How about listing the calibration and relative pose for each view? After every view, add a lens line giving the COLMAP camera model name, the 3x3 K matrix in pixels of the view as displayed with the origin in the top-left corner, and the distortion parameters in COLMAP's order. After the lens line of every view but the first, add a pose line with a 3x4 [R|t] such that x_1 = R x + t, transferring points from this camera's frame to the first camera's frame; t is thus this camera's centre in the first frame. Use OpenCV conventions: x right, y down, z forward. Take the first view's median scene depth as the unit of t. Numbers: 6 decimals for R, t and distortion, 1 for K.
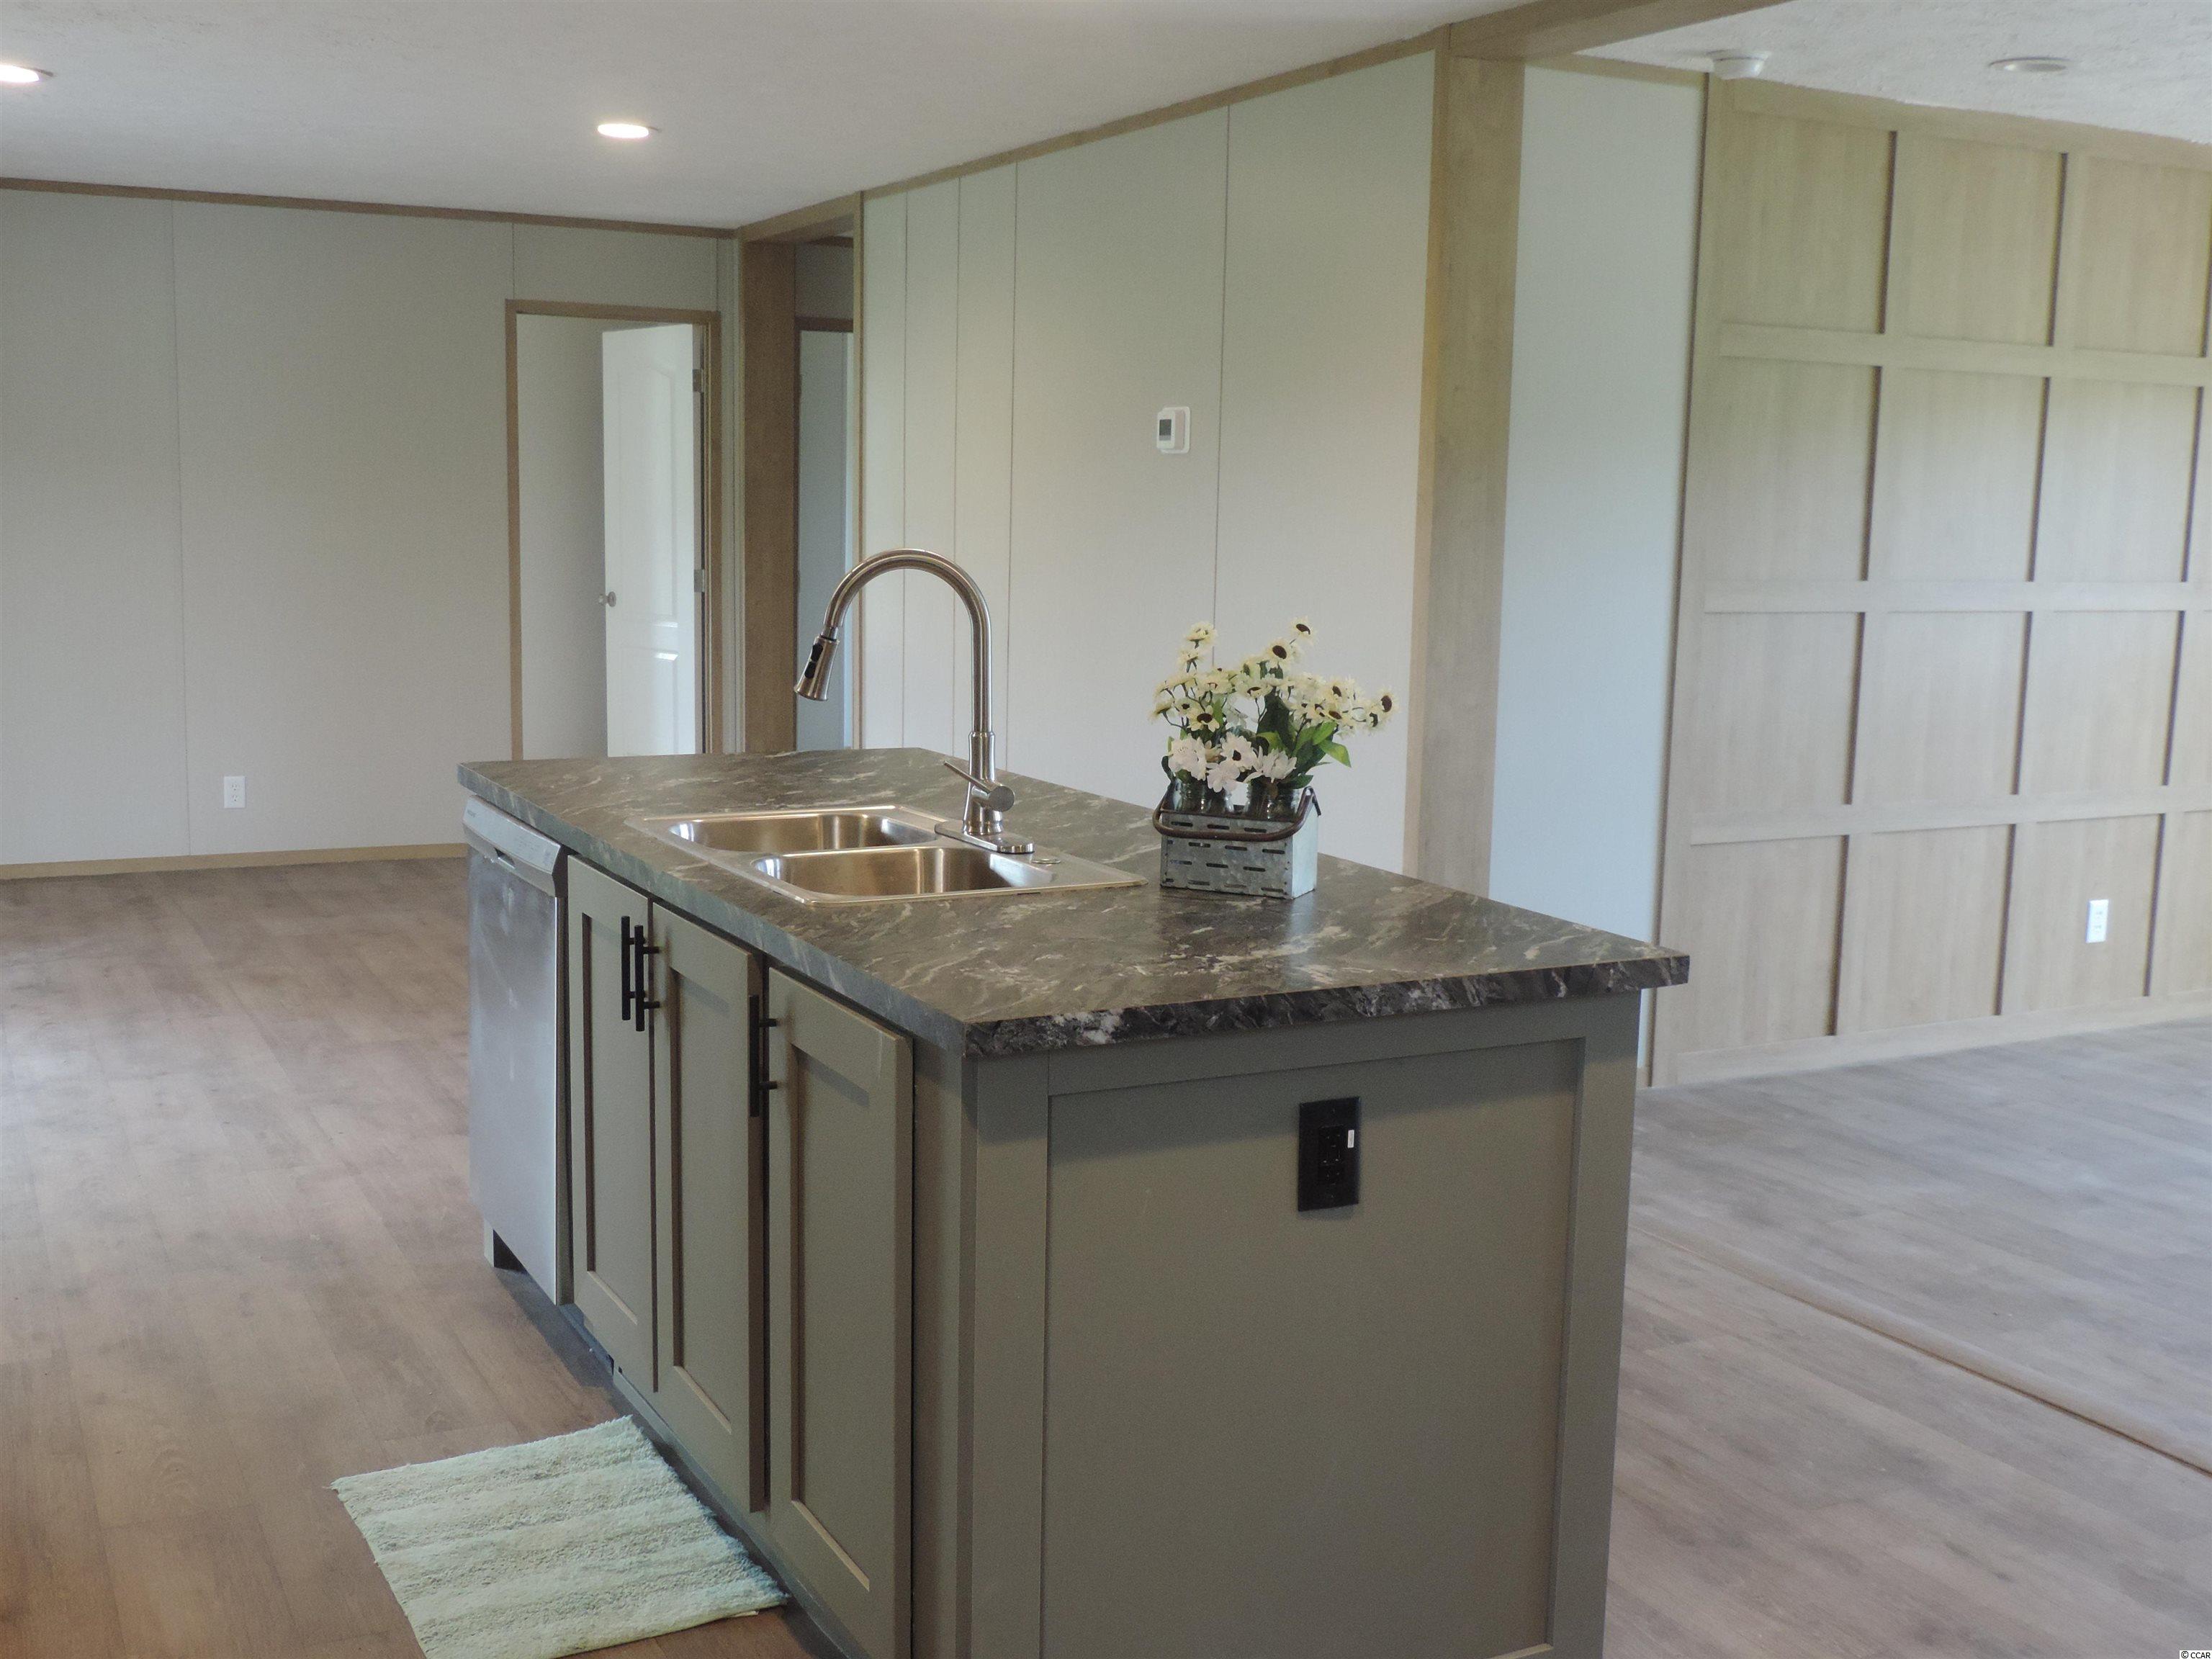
lens RADIAL K [[2290.3, 0, 1104.3], [0, 2290.3, 834.3], [0, 0, 1]] dist [-0.038782, 0.000000]
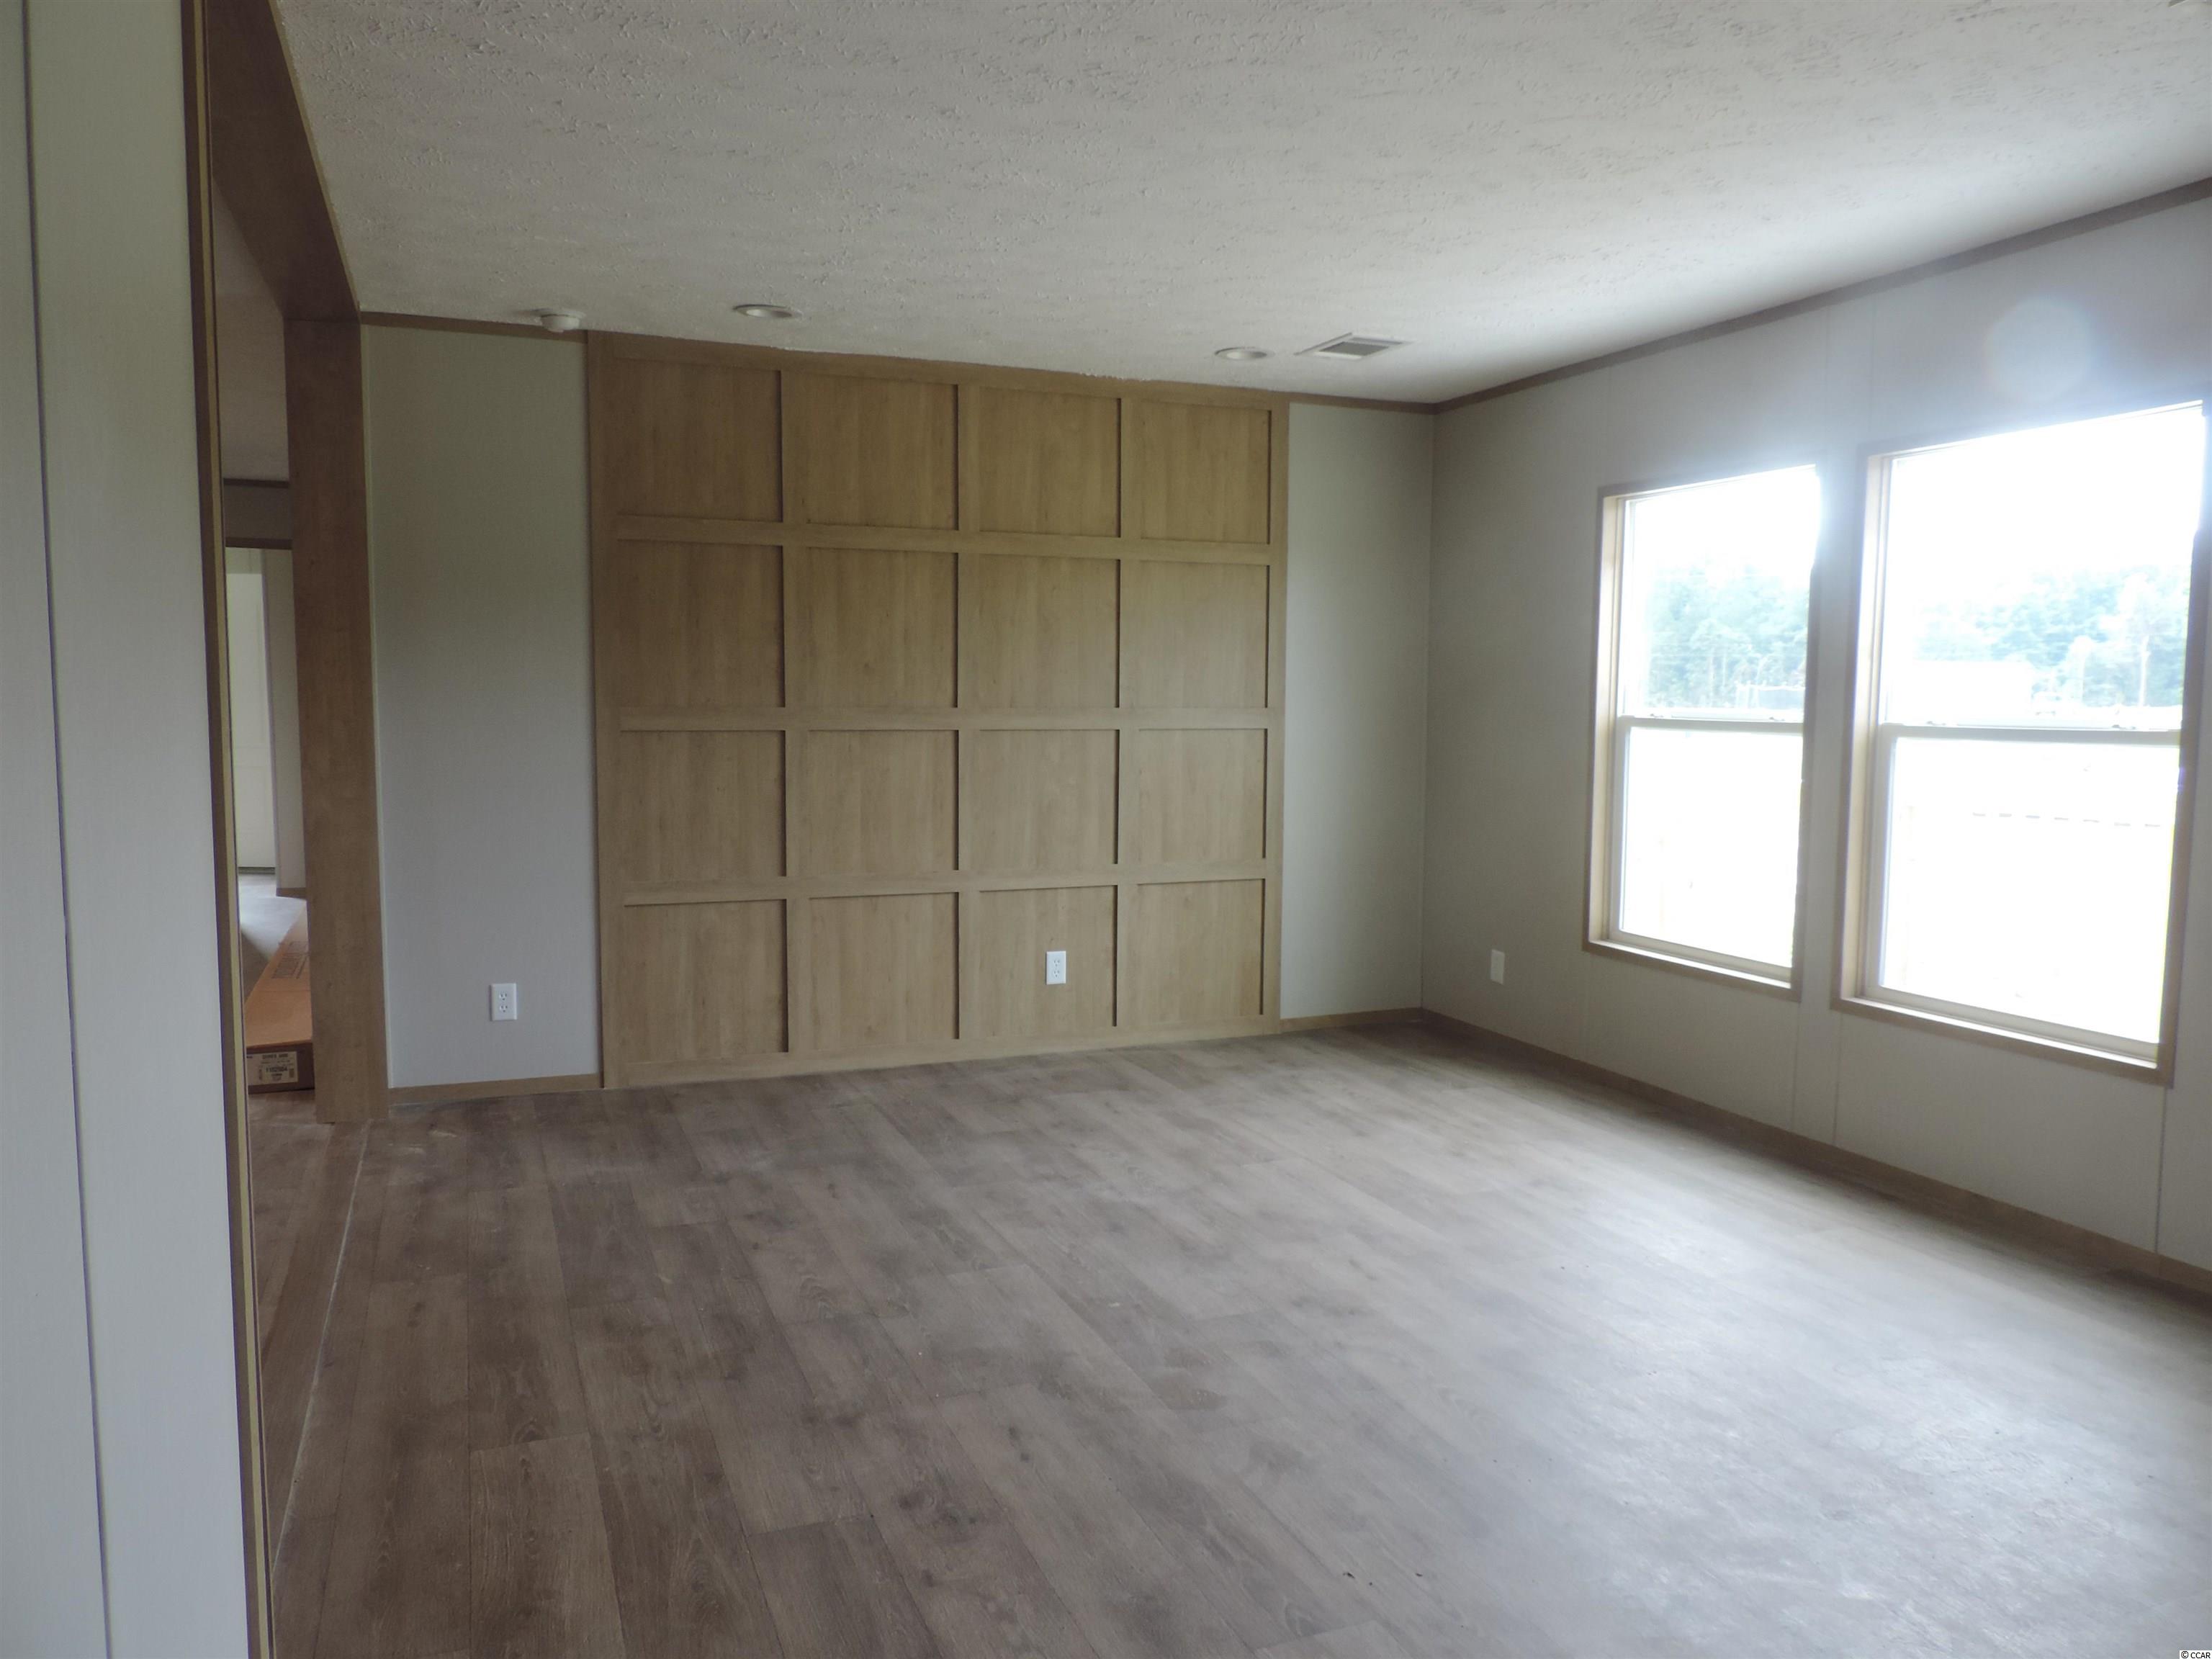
lens RADIAL K [[1556.2, 0, 1108.5], [0, 1556.2, 839.1], [0, 0, 1]] dist [-0.032585, 0.009939]
pose [[0.996029, -0.003632, -0.088952, 0.614238], [-0.001316, 0.998458, -0.055498, 0.015714], [0.089017, 0.055395, 0.994489, 0.124884]]
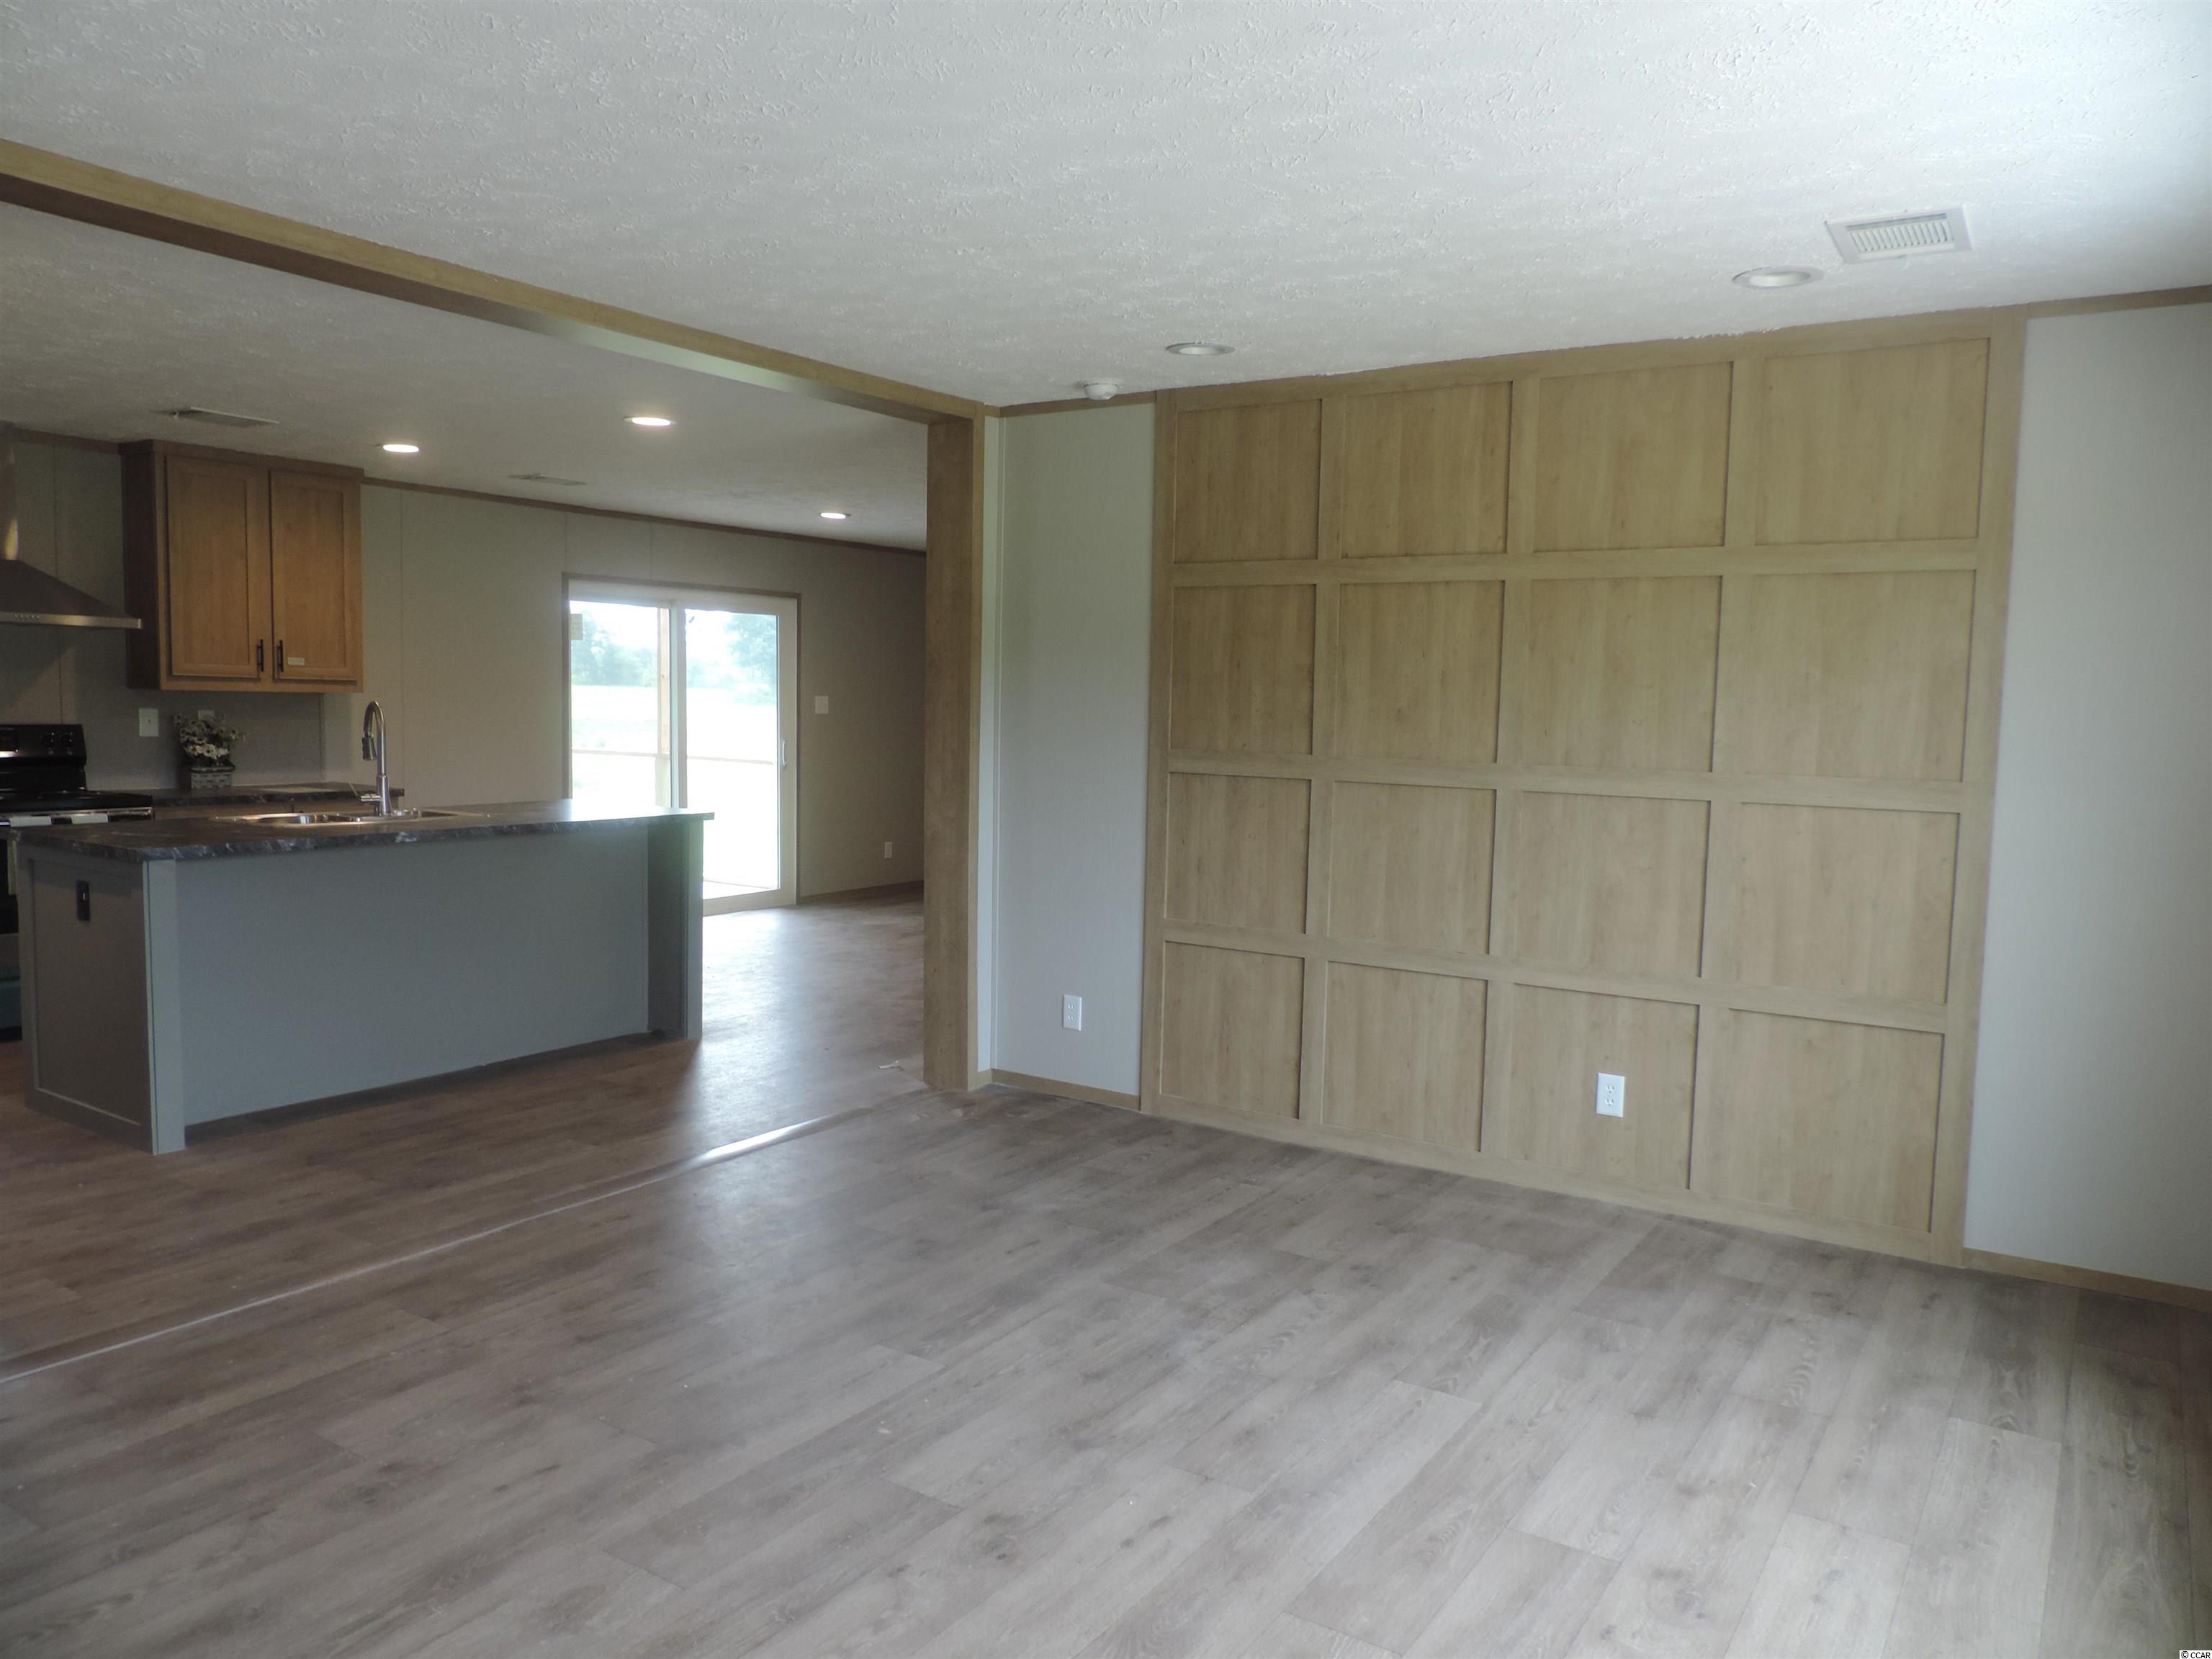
lens RADIAL K [[1556.2, 0, 1108.2], [0, 1556.2, 845.5], [0, 0, 1]] dist [-0.032585, 0.009939]
pose [[0.495122, 0.074083, -0.865659, 1.040669], [-0.140128, 0.990123, 0.004587, -0.051284], [0.857449, 0.119032, 0.500613, 0.492847]]
